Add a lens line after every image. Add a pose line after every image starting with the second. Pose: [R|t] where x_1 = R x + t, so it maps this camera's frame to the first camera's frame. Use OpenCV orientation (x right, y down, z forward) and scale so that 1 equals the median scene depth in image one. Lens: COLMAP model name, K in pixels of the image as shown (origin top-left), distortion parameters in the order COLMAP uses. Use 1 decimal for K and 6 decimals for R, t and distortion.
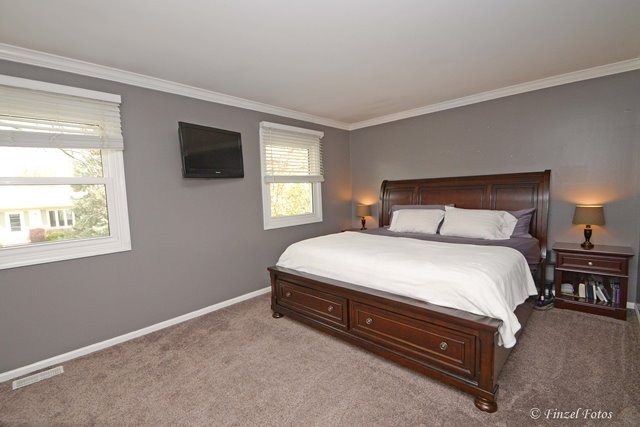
lens RADIAL K [[280.6, 0, 315.9], [0, 280.6, 214.5], [0, 0, 1]] dist [-0.008318, -0.000460]
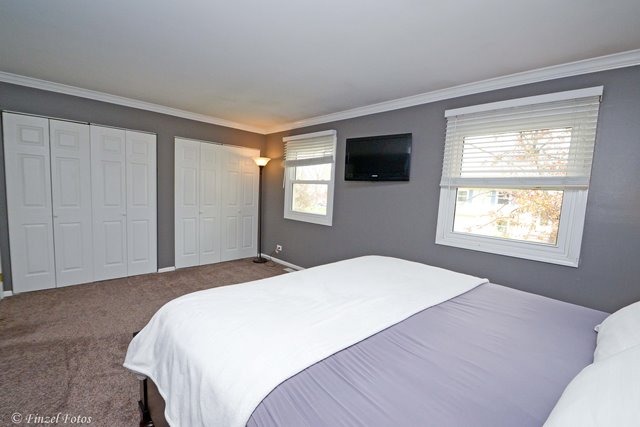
lens RADIAL K [[280.6, 0, 315.9], [0, 280.6, 214.5], [0, 0, 1]] dist [-0.008318, -0.000460]
pose [[-0.030582, 0.113960, -0.993015, 0.652947], [-0.135578, 0.983824, 0.117081, -0.080313], [0.990295, 0.138212, -0.014637, 0.671909]]
